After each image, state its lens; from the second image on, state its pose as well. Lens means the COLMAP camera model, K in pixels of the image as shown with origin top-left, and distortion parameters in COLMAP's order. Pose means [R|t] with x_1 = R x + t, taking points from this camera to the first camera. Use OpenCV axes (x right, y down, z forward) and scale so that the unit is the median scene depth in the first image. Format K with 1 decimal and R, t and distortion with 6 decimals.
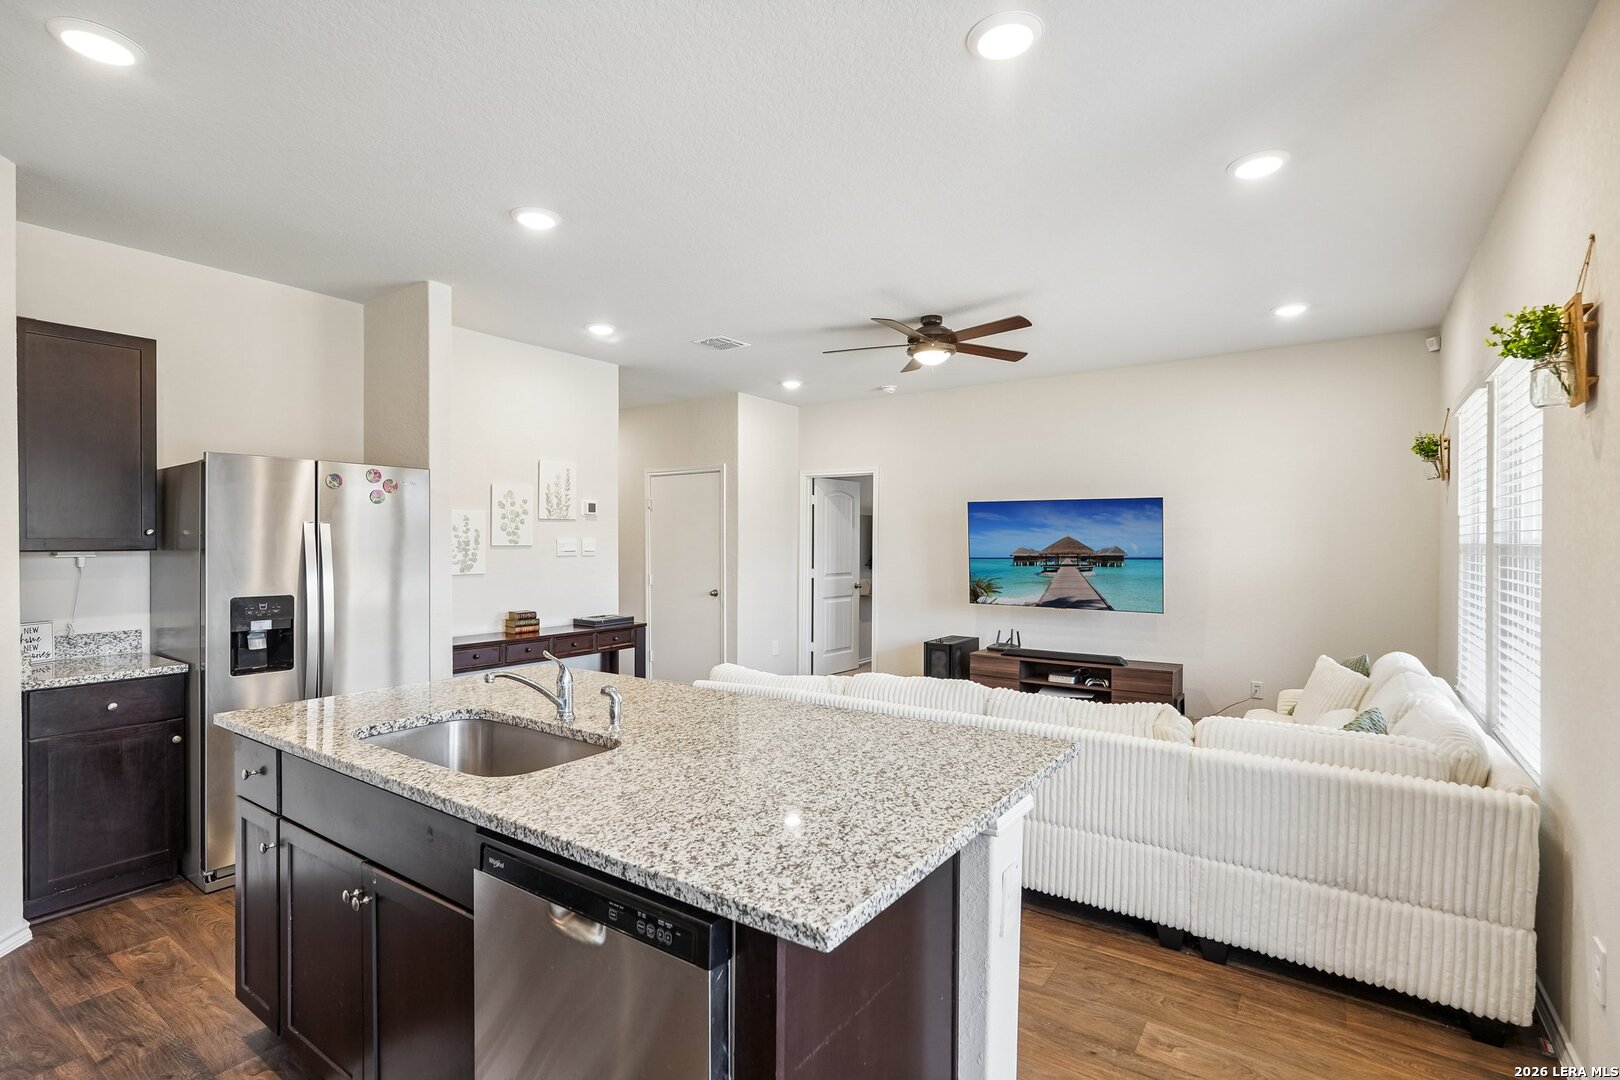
lens RADIAL K [[758.4, 0, 803.7], [0, 758.4, 549.0], [0, 0, 1]] dist [-0.006341, 0.006111]
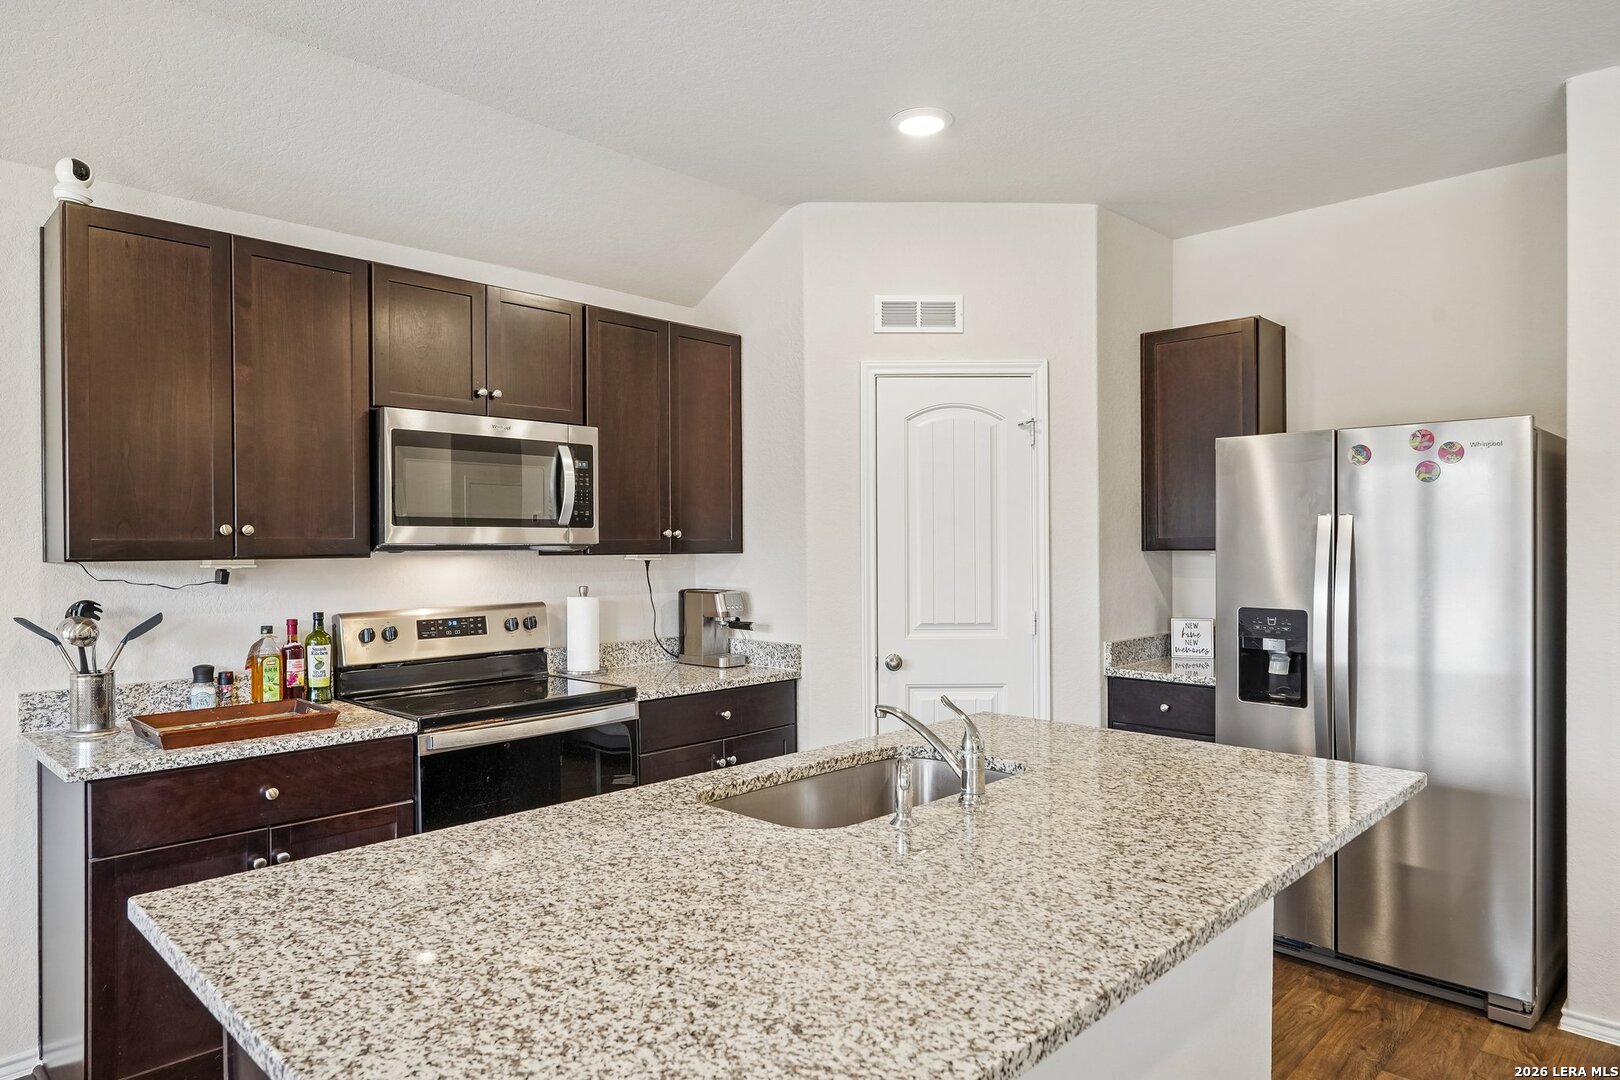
lens RADIAL K [[994.2, 0, 807.6], [0, 994.2, 538.8], [0, 0, 1]] dist [-0.004126, -0.000592]
pose [[-0.152217, -0.001718, -0.988346, 0.351437], [-0.005915, 0.999982, -0.000827, -0.006808], [0.988329, 0.005720, -0.152225, 0.587429]]
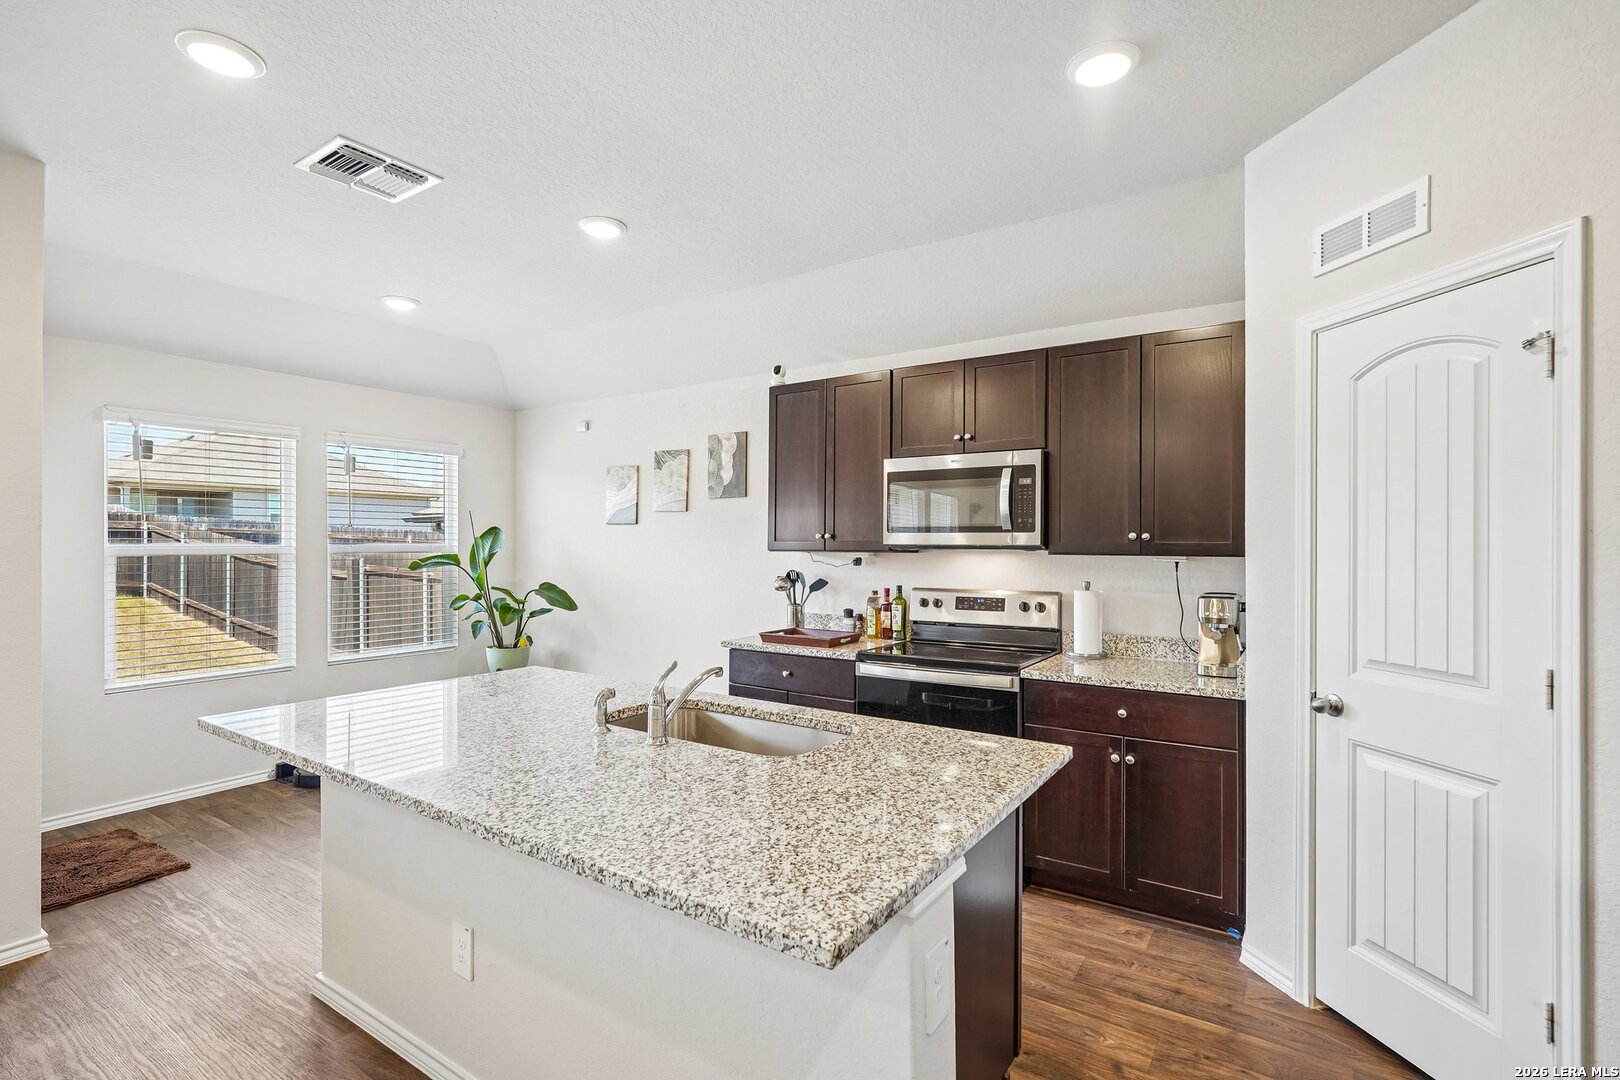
lens RADIAL K [[758.4, 0, 798.1], [0, 758.4, 540.0], [0, 0, 1]] dist [-0.006341, 0.006111]
pose [[-0.999884, -0.000869, -0.015187, -0.278641], [-0.000968, 0.999979, 0.006457, -0.013330], [0.015181, 0.006471, -0.999864, 1.128749]]
